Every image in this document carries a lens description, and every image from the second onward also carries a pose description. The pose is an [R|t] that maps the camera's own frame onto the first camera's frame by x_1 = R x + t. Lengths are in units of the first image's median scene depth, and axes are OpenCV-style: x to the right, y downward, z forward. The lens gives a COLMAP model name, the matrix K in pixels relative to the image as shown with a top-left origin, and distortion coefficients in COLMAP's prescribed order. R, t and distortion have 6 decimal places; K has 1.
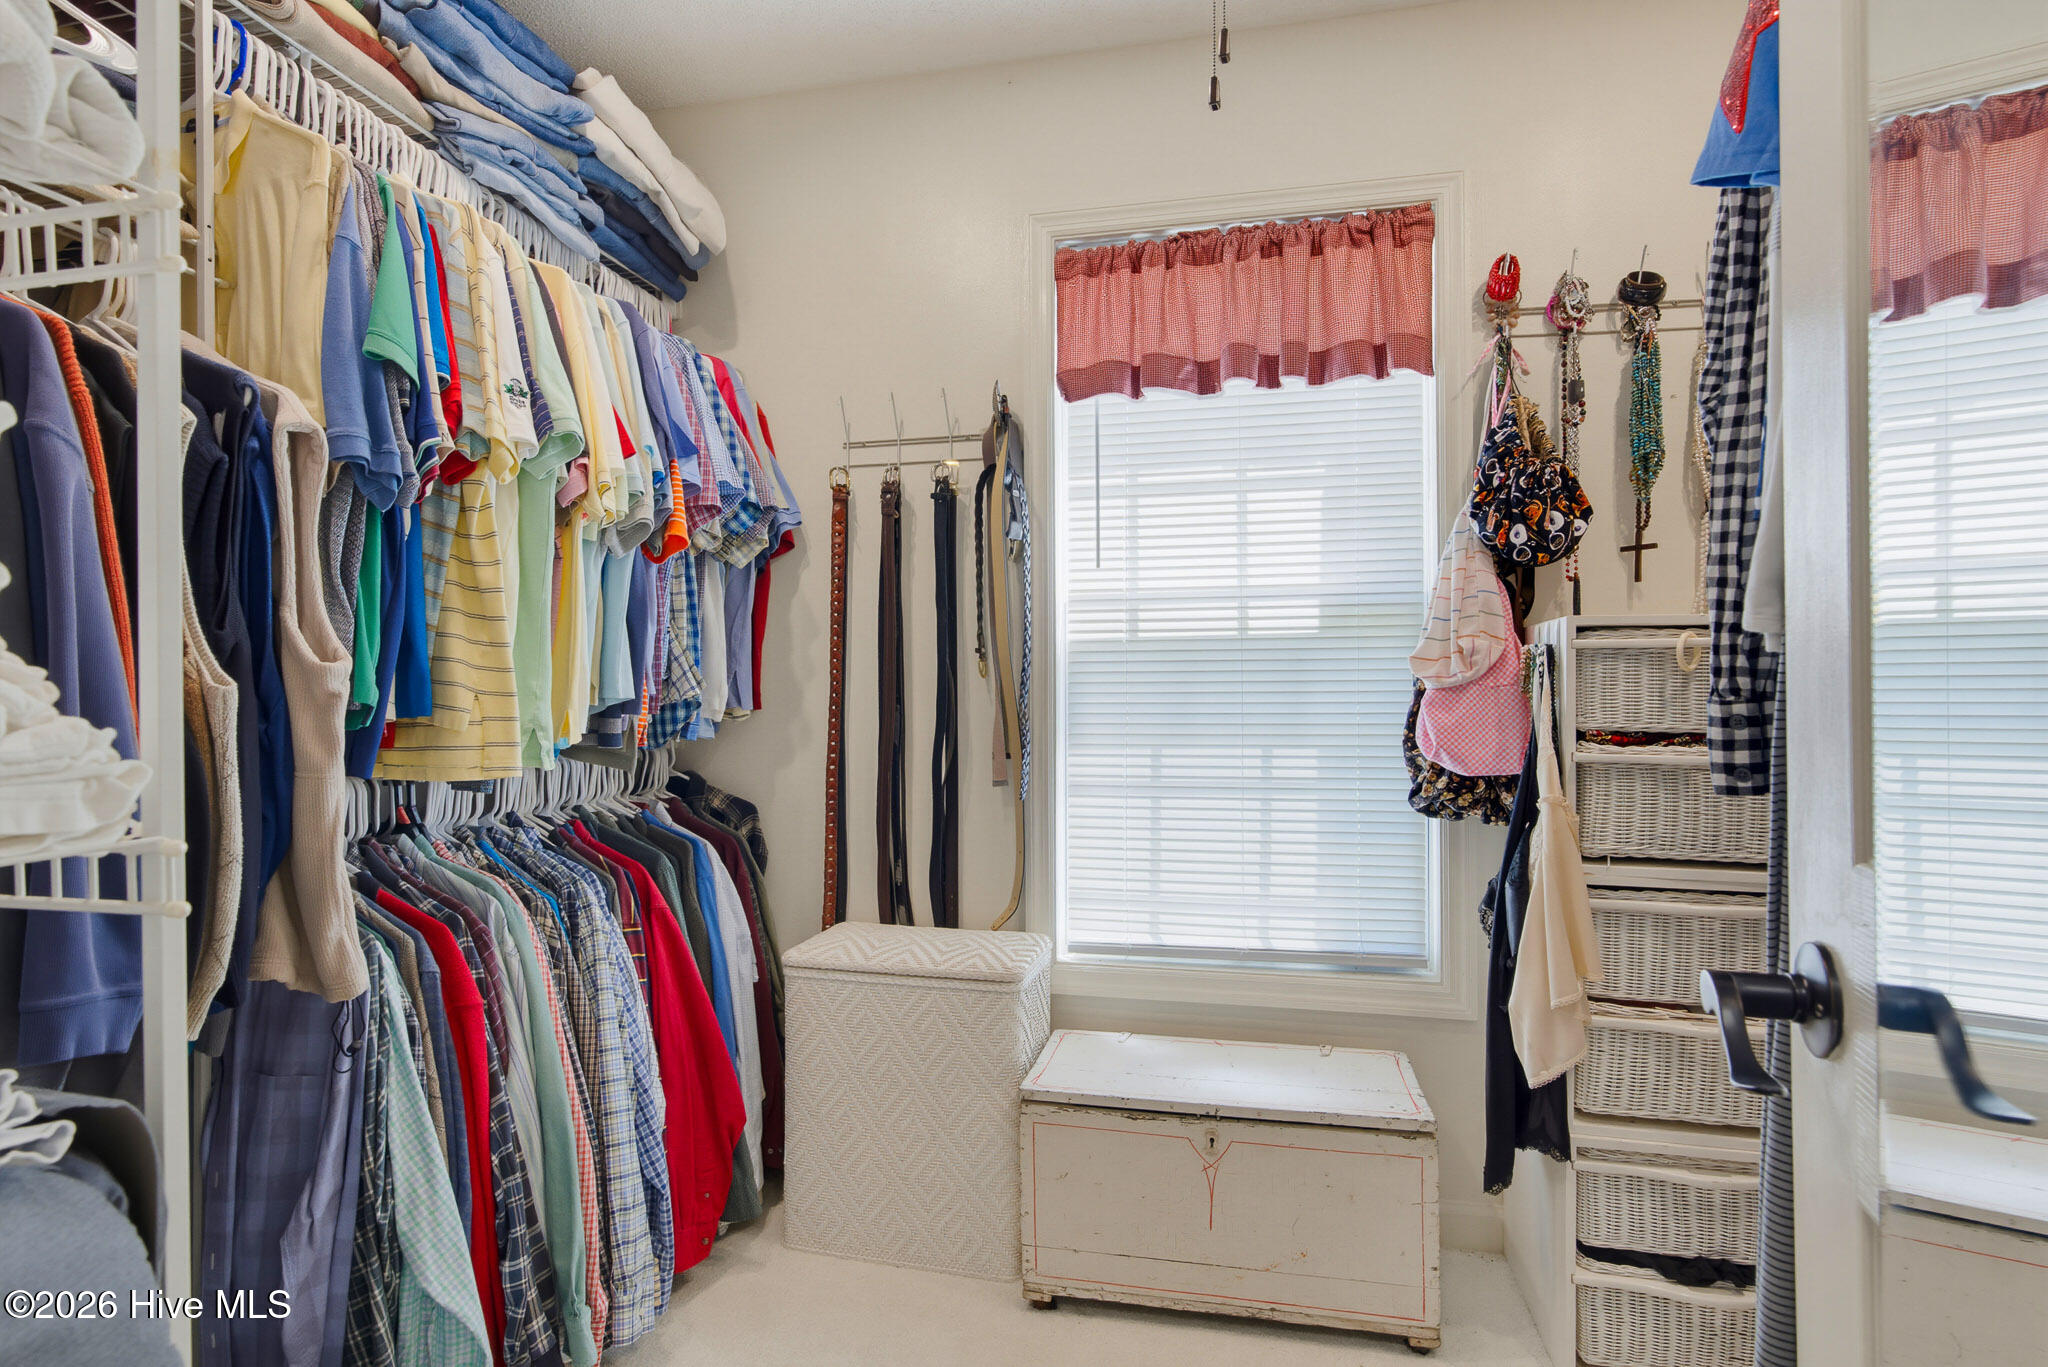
lens RADIAL K [[1059.1, 0, 1047.1], [0, 1059.1, 724.6], [0, 0, 1]] dist [-0.006150, 0.002641]
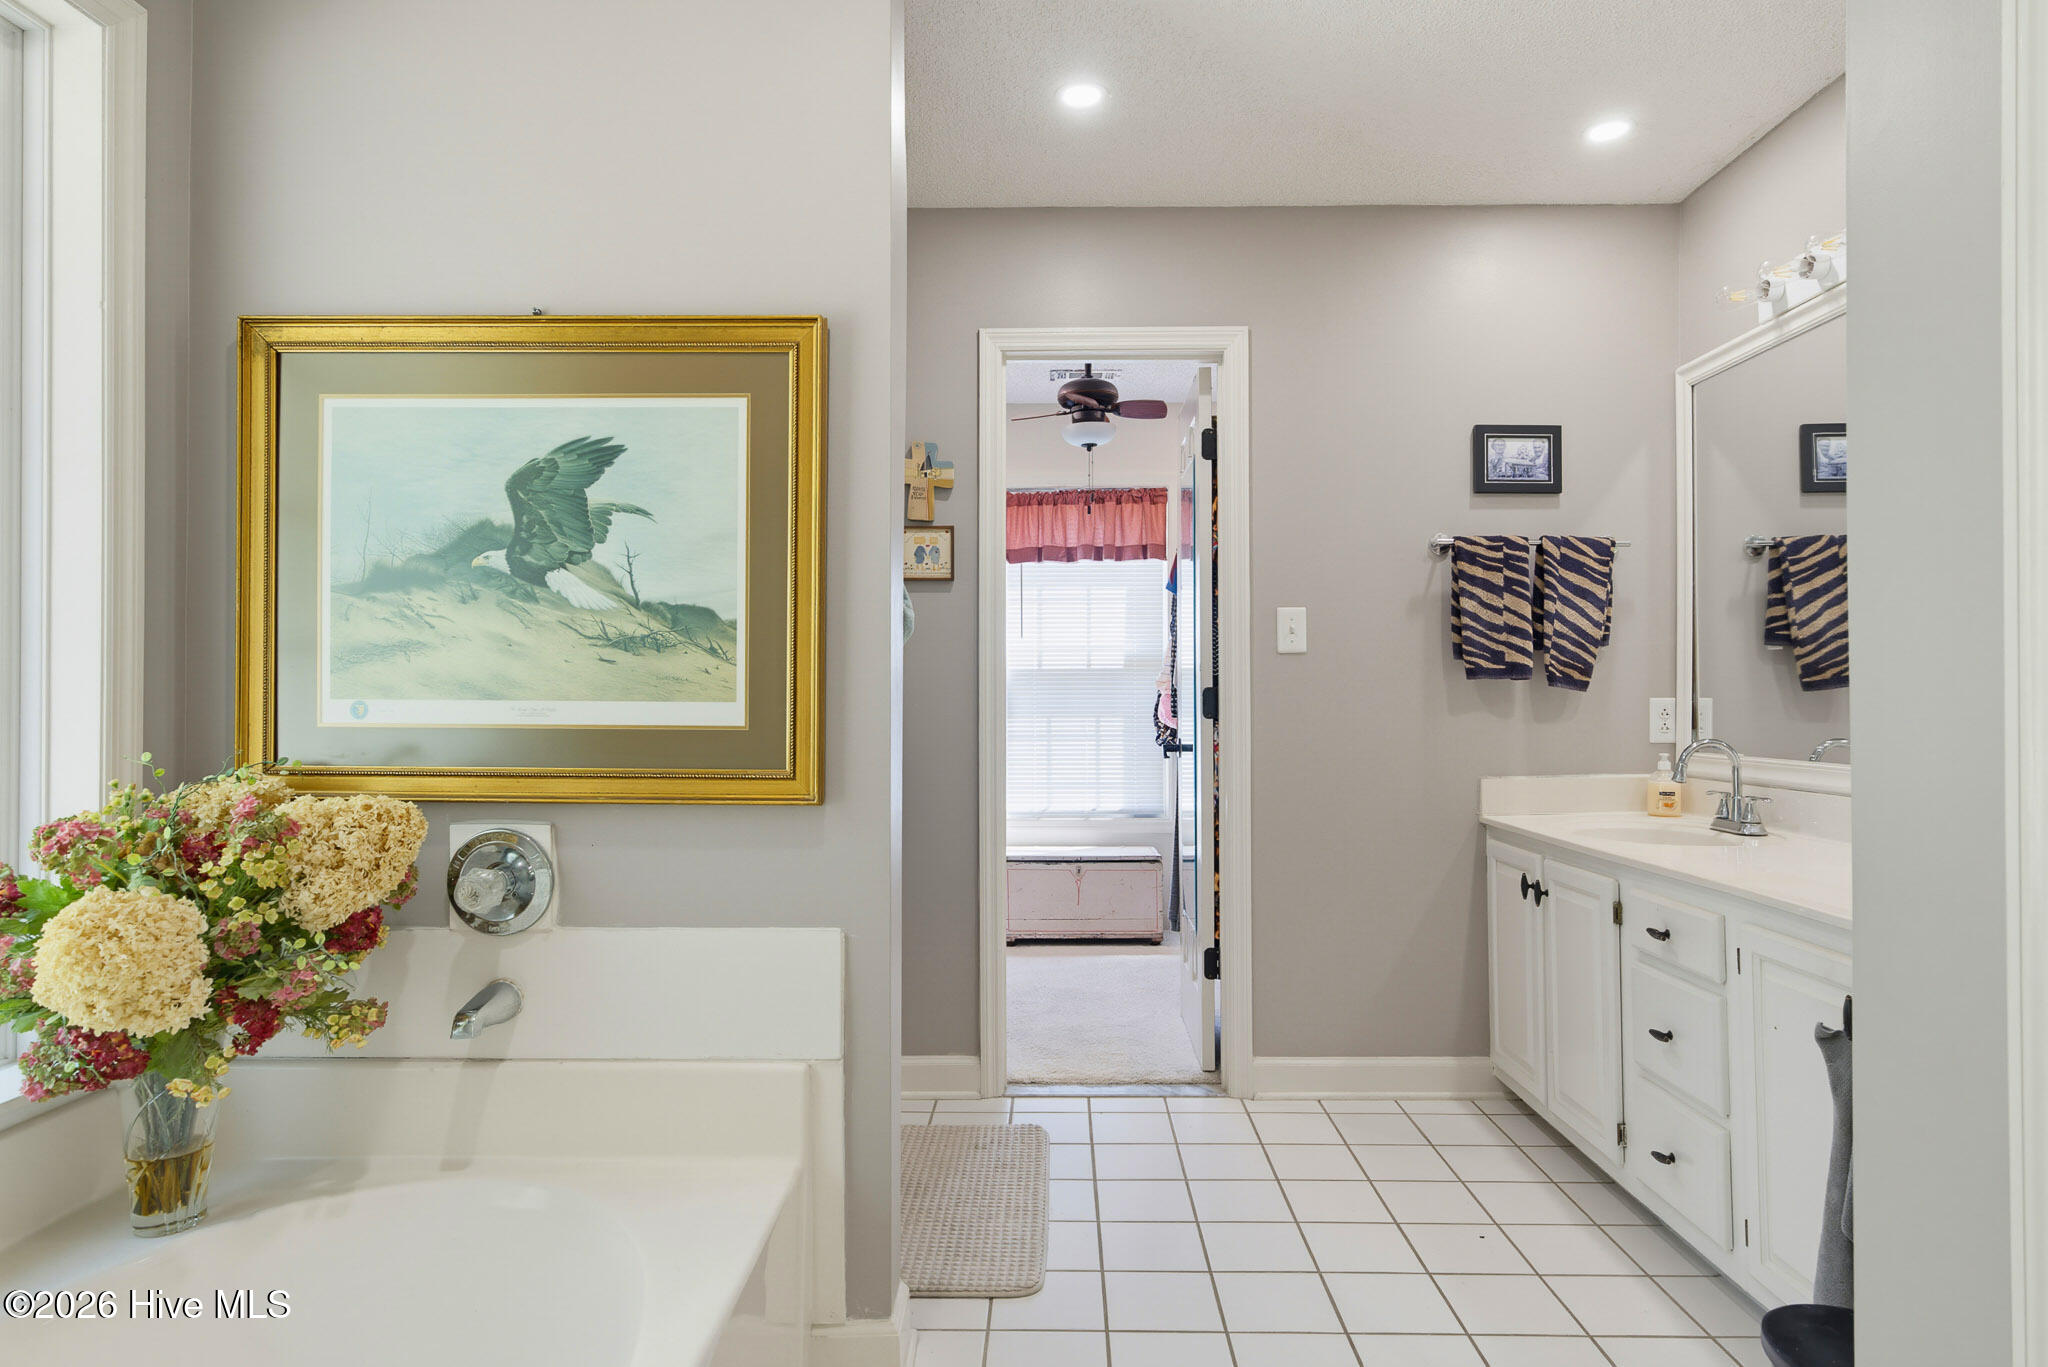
lens RADIAL K [[1118.0, 0, 1031.8], [0, 1118.0, 681.2], [0, 0, 1]] dist [-0.001748, 0.000169]
pose [[0.986225, 0.004502, 0.165347, -0.336394], [-0.000735, 0.999739, -0.022837, -0.004350], [-0.165407, 0.022401, 0.985971, -1.378582]]
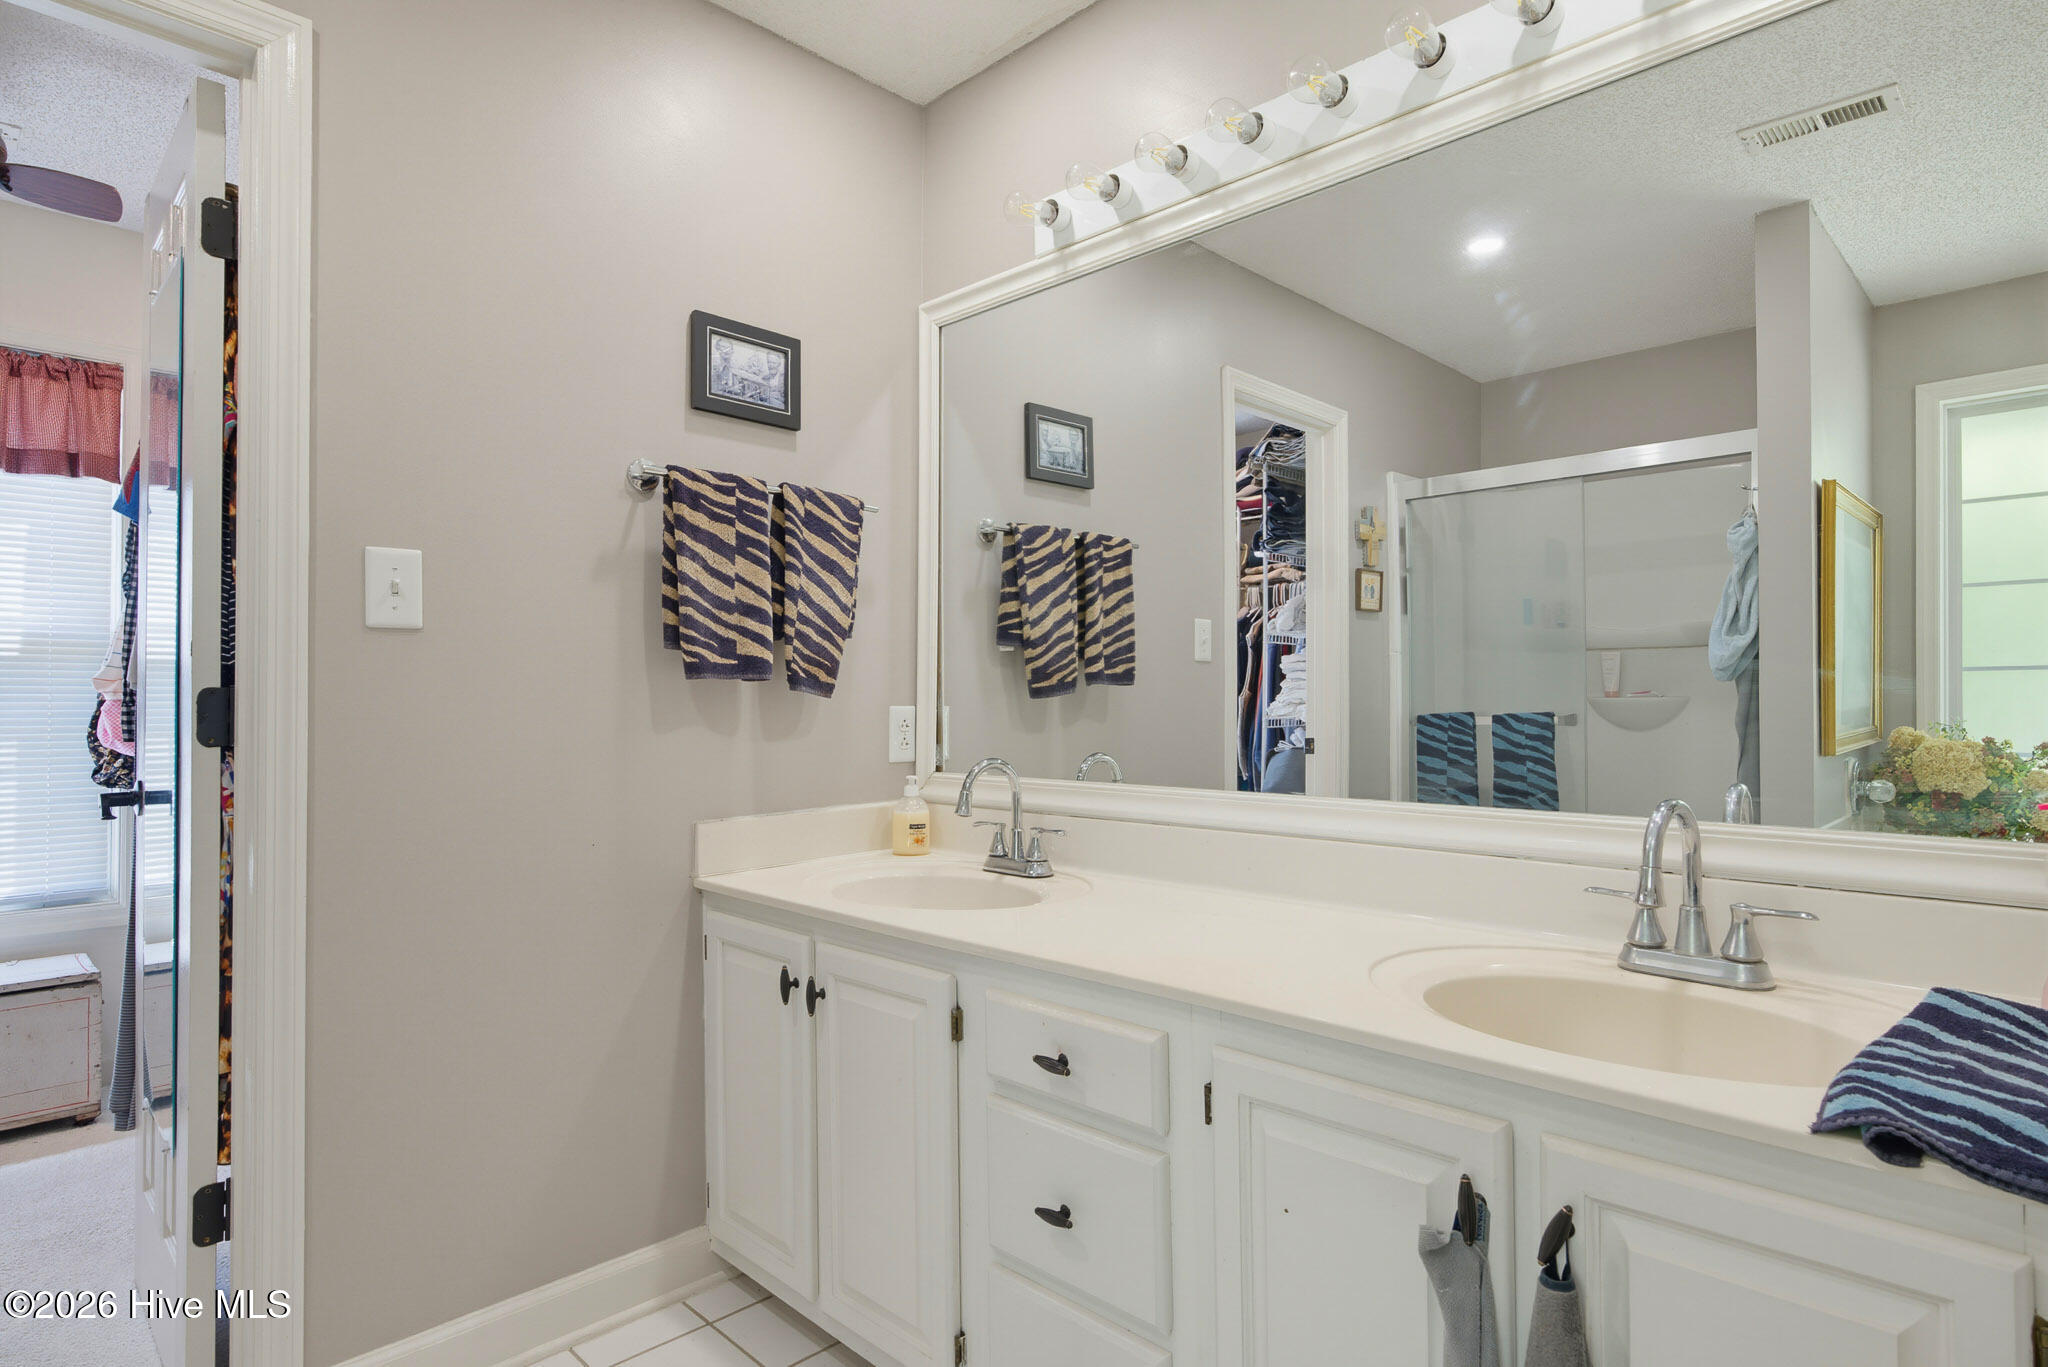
lens RADIAL K [[1090.1, 0, 1024.6], [0, 1090.1, 685.2], [0, 0, 1]] dist [-0.010905, 0.009245]
pose [[0.559282, 0.015727, 0.828828, -0.171791], [0.006121, 0.999714, -0.023100, -0.010939], [-0.828955, 0.017993, 0.559026, -0.851601]]
